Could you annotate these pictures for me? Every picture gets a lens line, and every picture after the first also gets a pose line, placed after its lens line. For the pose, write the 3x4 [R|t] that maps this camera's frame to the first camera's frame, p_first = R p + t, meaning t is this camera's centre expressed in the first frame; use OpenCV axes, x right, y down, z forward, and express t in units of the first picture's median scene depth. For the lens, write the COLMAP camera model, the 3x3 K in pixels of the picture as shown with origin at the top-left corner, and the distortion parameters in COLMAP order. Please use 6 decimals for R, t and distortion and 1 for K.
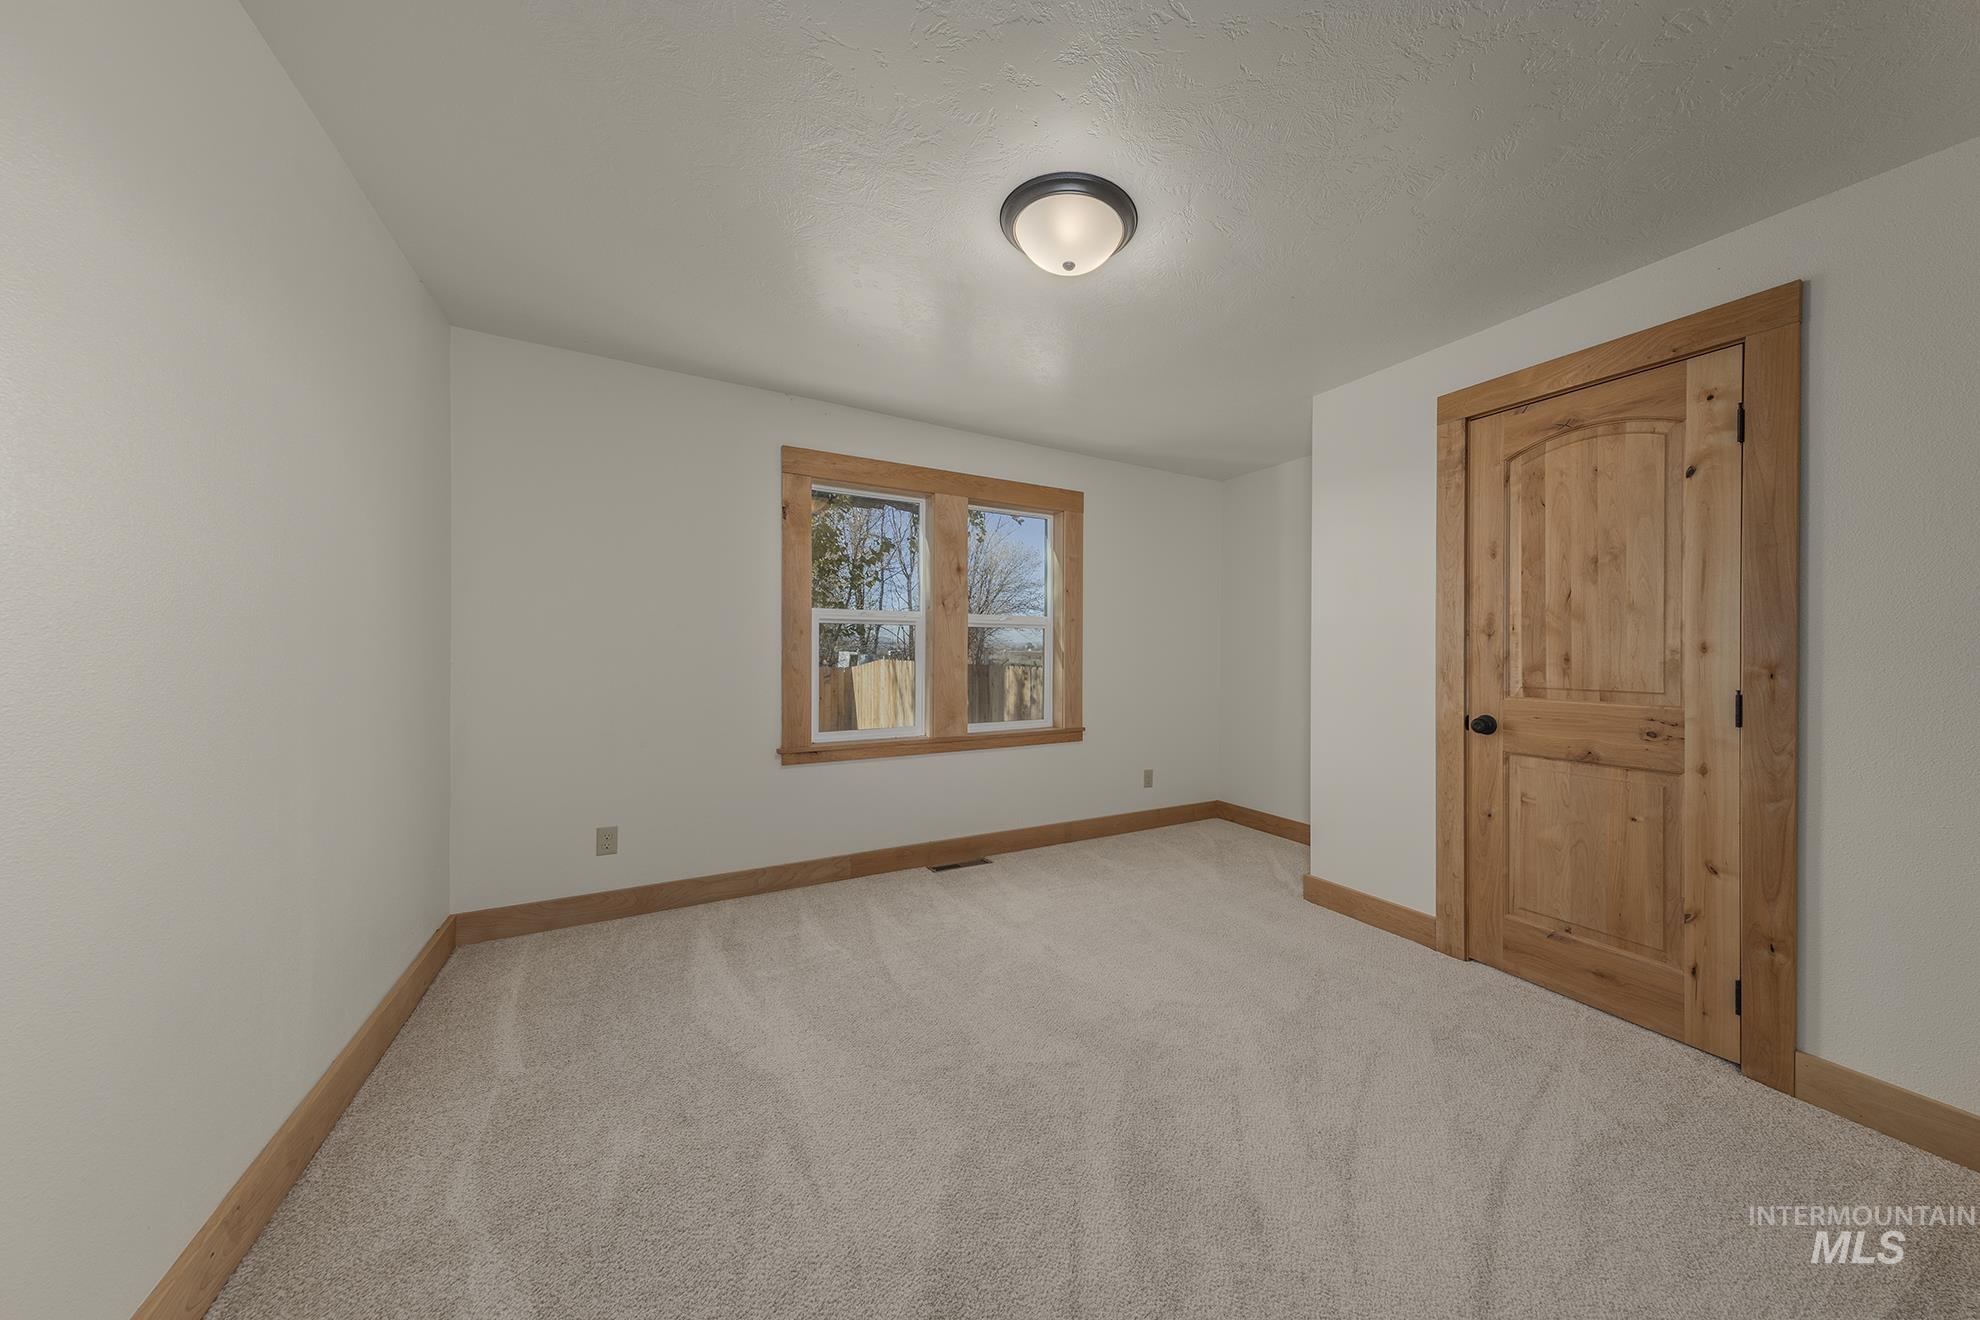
lens RADIAL K [[630.2, 0, 992.8], [0, 630.2, 655.3], [0, 0, 1]] dist [0.005181, -0.000039]
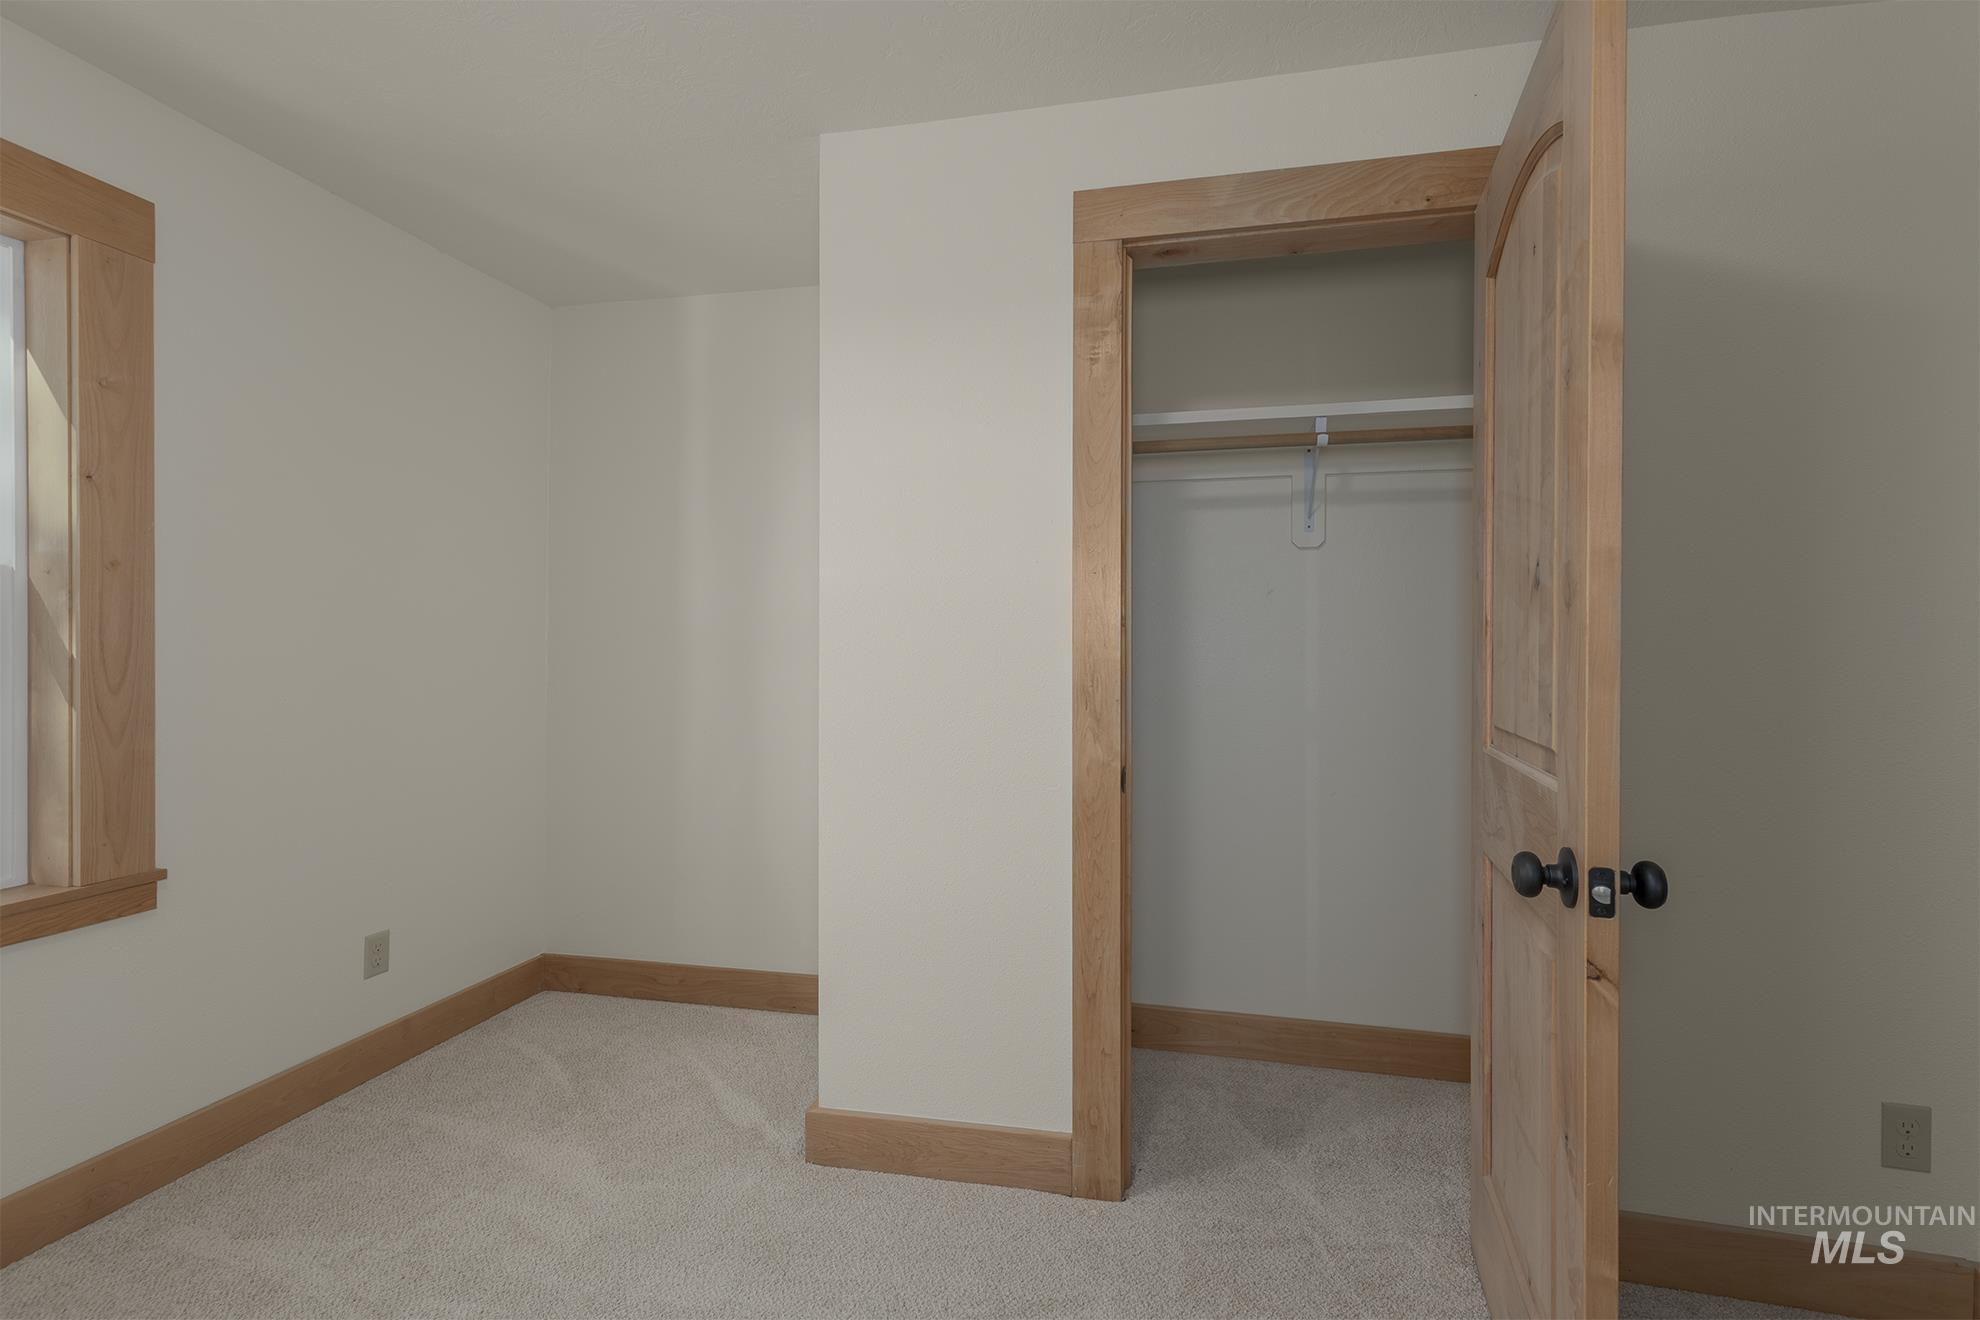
lens RADIAL K [[836.9, 0, 1000.9], [0, 836.9, 649.6], [0, 0, 1]] dist [0.004633, 0.000117]
pose [[0.588333, -0.006649, 0.808591, 0.046987], [0.007119, 0.999970, 0.003043, -0.008417], [-0.808587, 0.003966, 0.588363, 0.392408]]
